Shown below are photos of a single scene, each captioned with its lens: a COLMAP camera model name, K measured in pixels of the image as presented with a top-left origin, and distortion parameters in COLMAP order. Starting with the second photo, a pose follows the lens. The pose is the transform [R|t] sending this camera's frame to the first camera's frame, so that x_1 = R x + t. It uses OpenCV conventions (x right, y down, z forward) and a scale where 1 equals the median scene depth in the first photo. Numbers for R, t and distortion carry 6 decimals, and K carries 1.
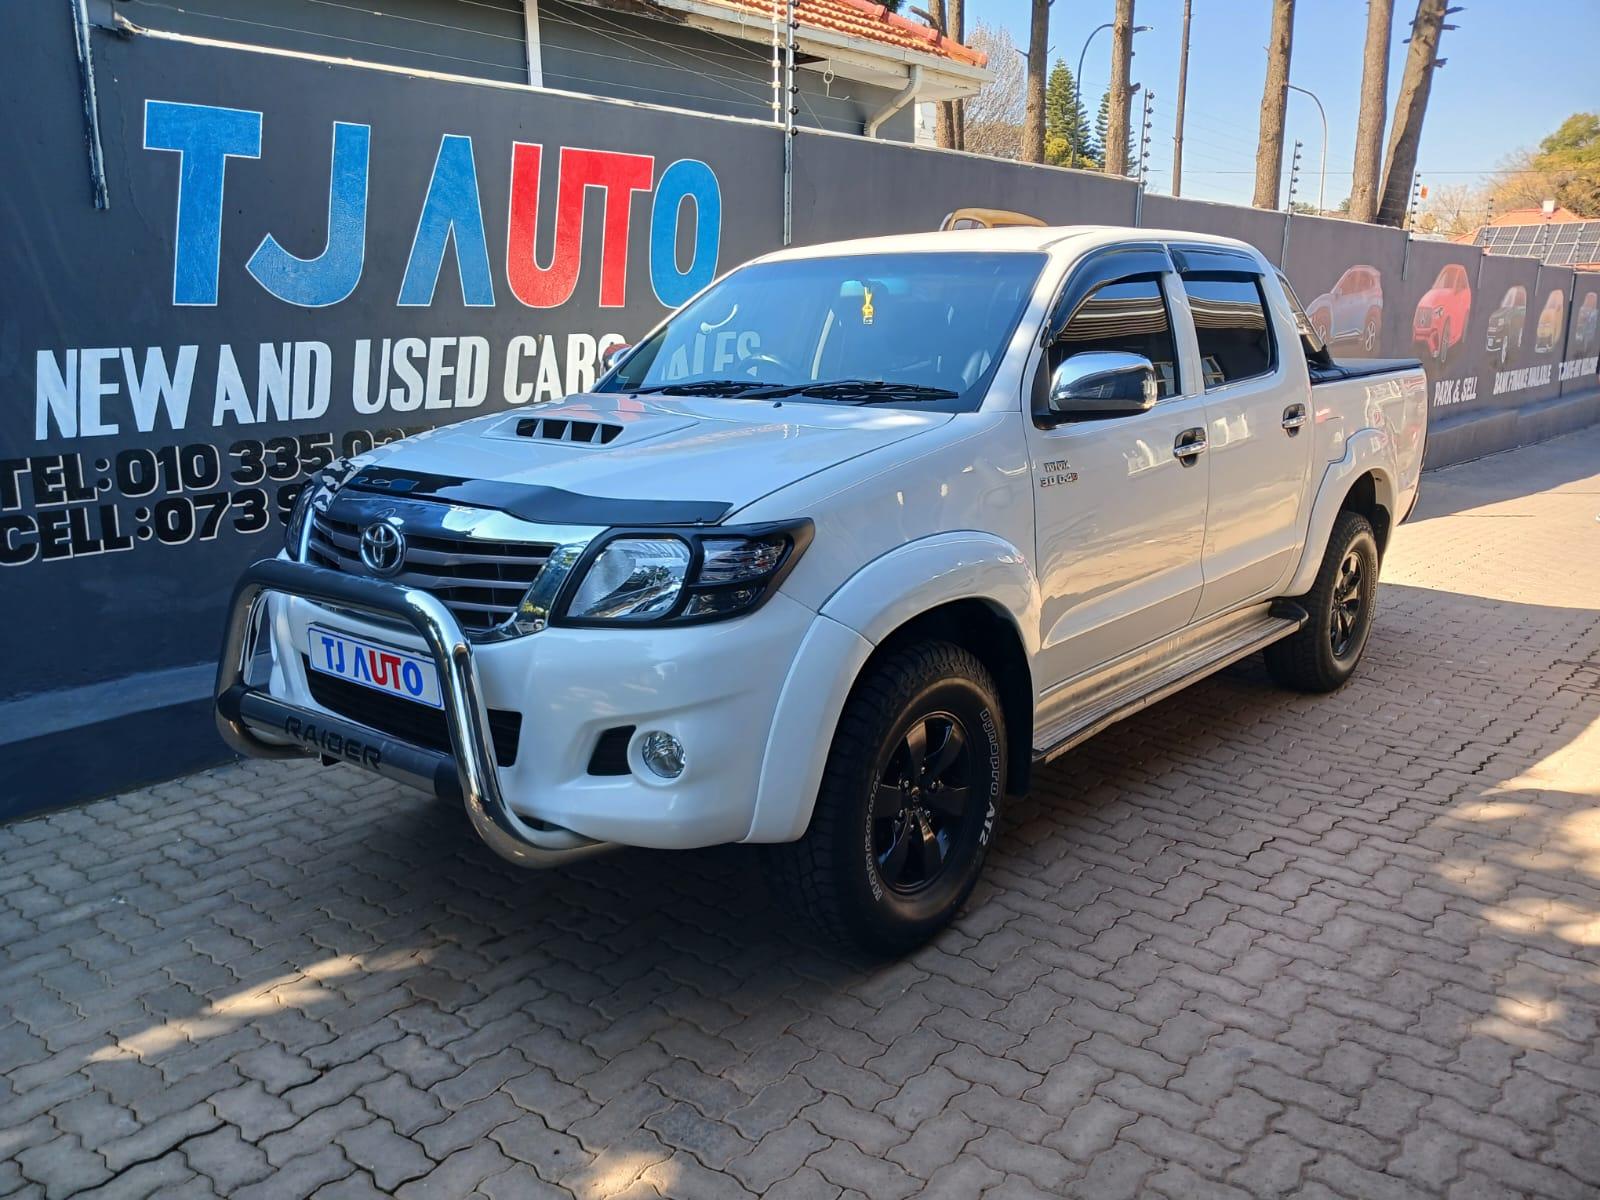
lens RADIAL K [[1235.1, 0, 793.1], [0, 1235.1, 602.7], [0, 0, 1]] dist [0.010364, -0.019648]
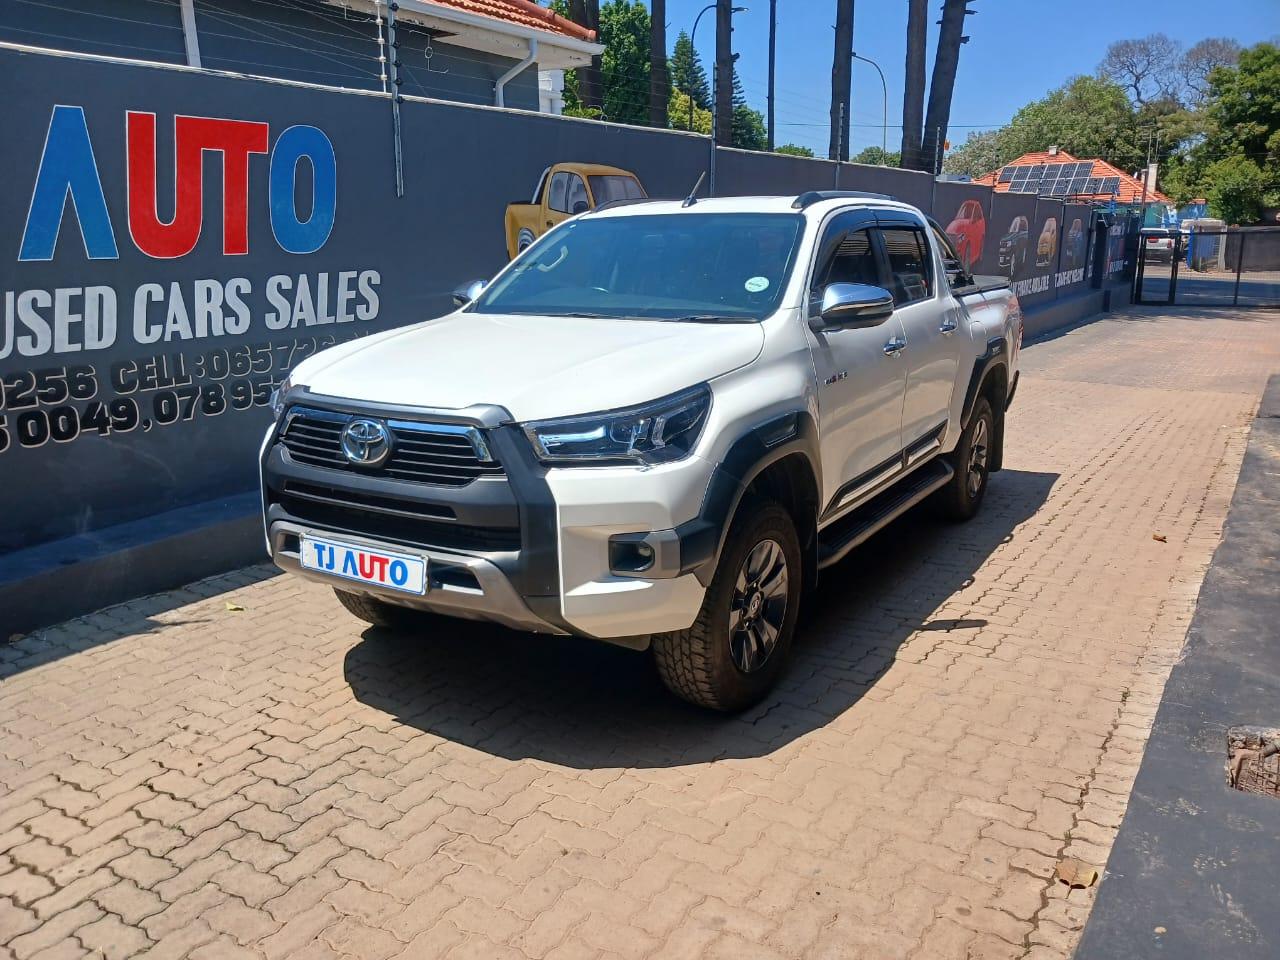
lens RADIAL K [[1005.2, 0, 615.2], [0, 1005.2, 490.6], [0, 0, 1]] dist [-0.047482, 0.085105]
pose [[0.991208, -0.044105, 0.124746, 0.091611], [0.041799, 0.998904, 0.021048, -0.033524], [-0.125537, -0.015649, 0.991965, 0.048254]]
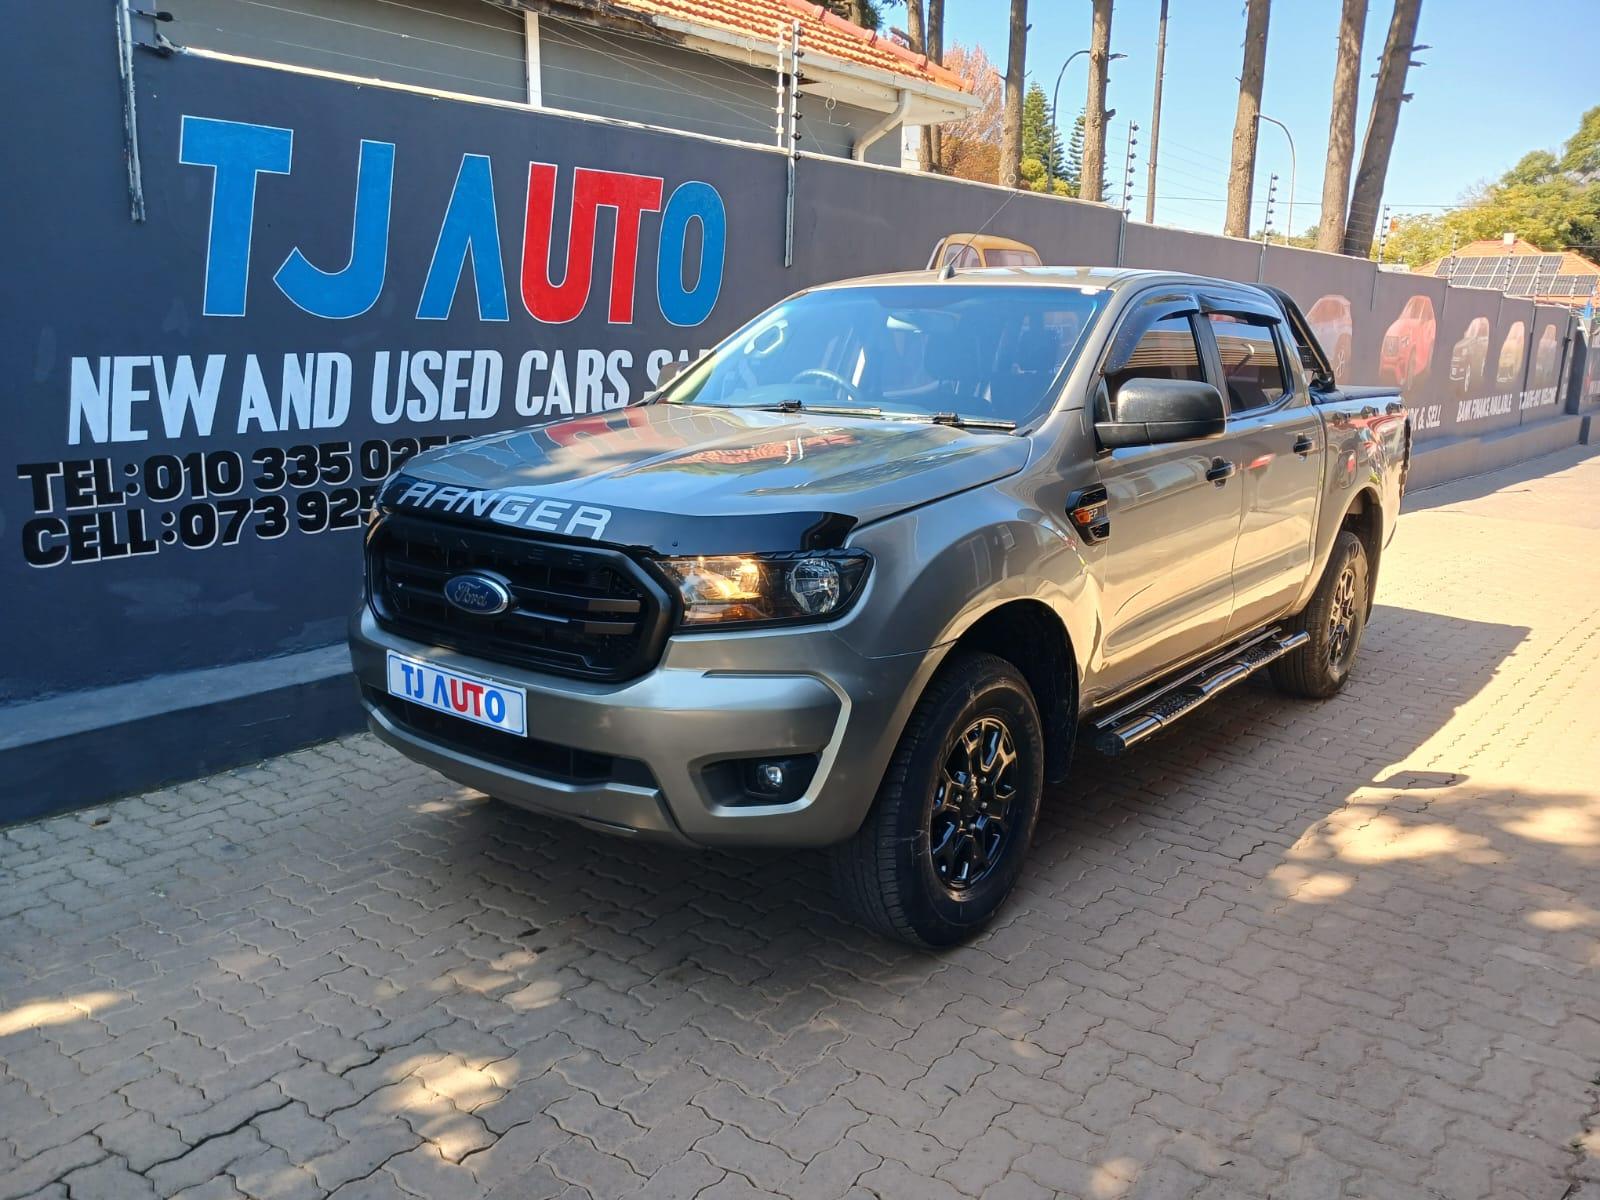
lens RADIAL K [[1245.3, 0, 803.1], [0, 1245.3, 602.3], [0, 0, 1]] dist [-0.010311, 0.009503]
pose [[0.999317, 0.013785, 0.034276, -0.033766], [-0.013382, 0.999839, -0.011958, 0.002303], [-0.034435, 0.011492, 0.999341, -0.038900]]
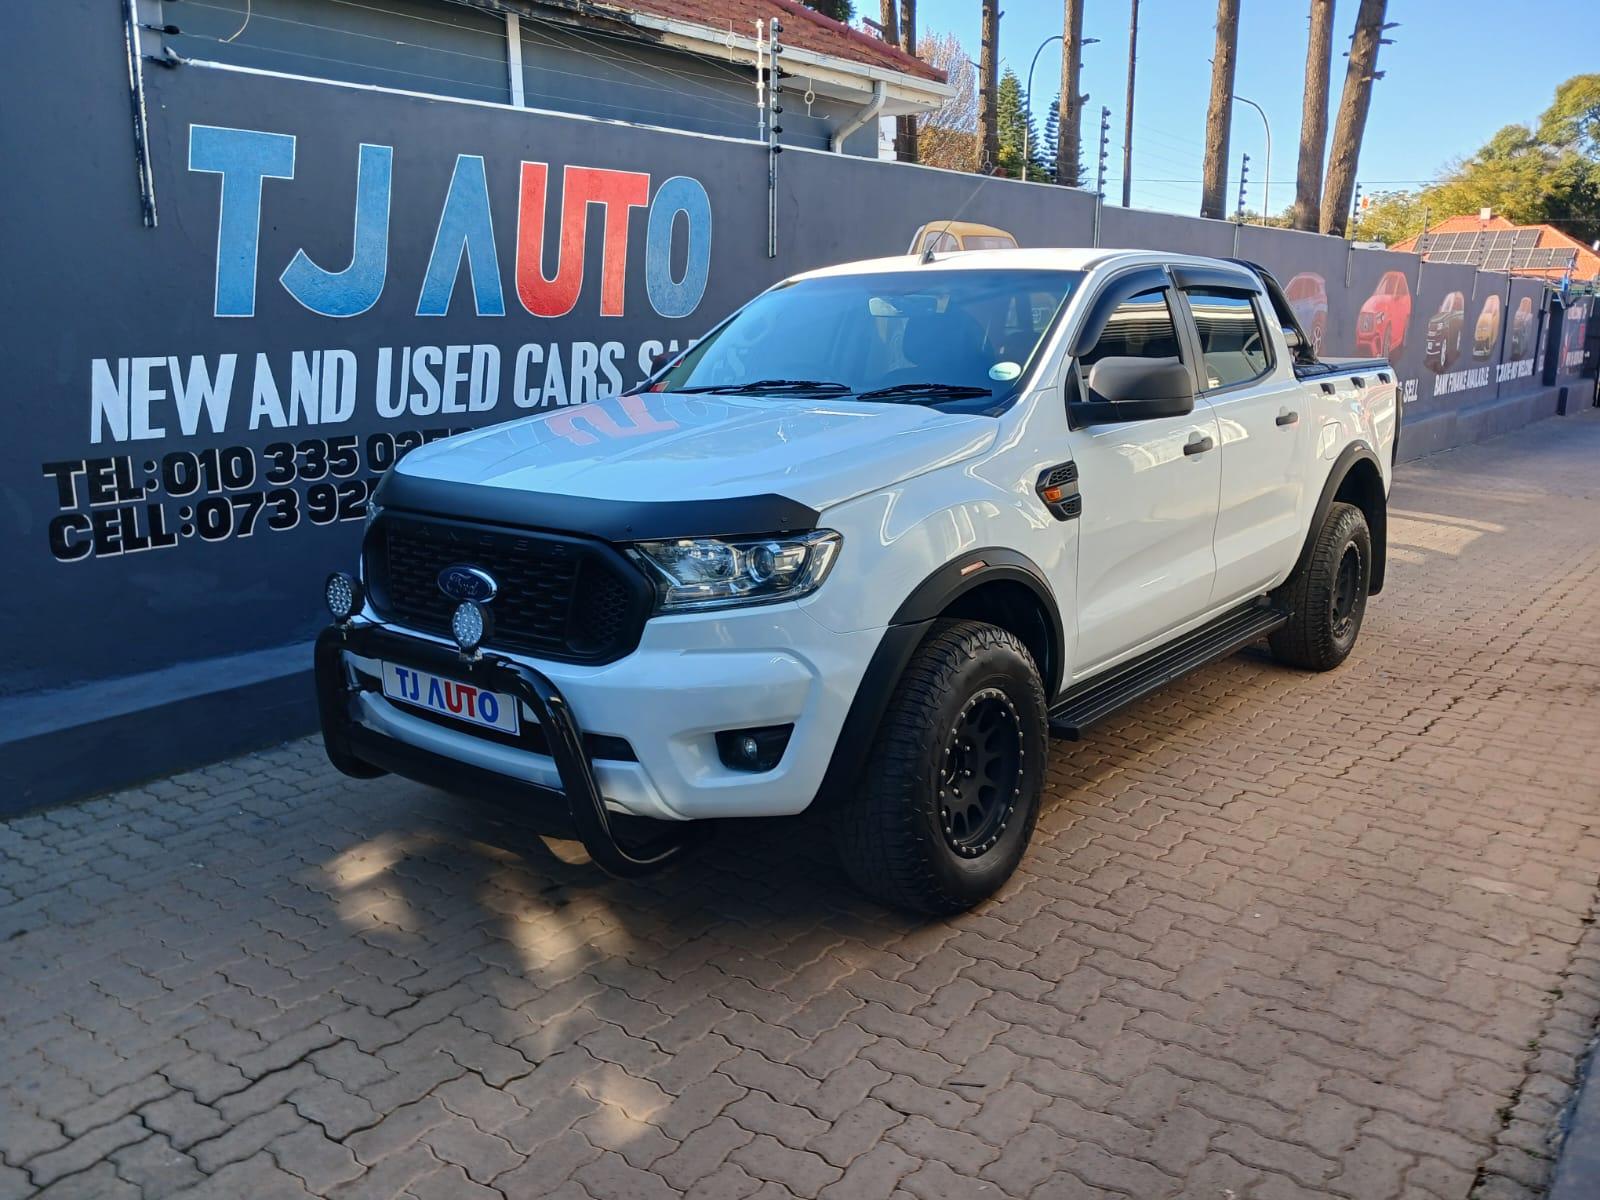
lens RADIAL K [[1245.2, 0, 791.6], [0, 1245.2, 597.7], [0, 0, 1]] dist [0.001800, -0.005526]
pose [[0.999258, -0.012075, 0.036574, -0.043013], [0.012459, 0.999869, -0.010286, 0.017133], [-0.036445, 0.010734, 0.999278, -0.079821]]
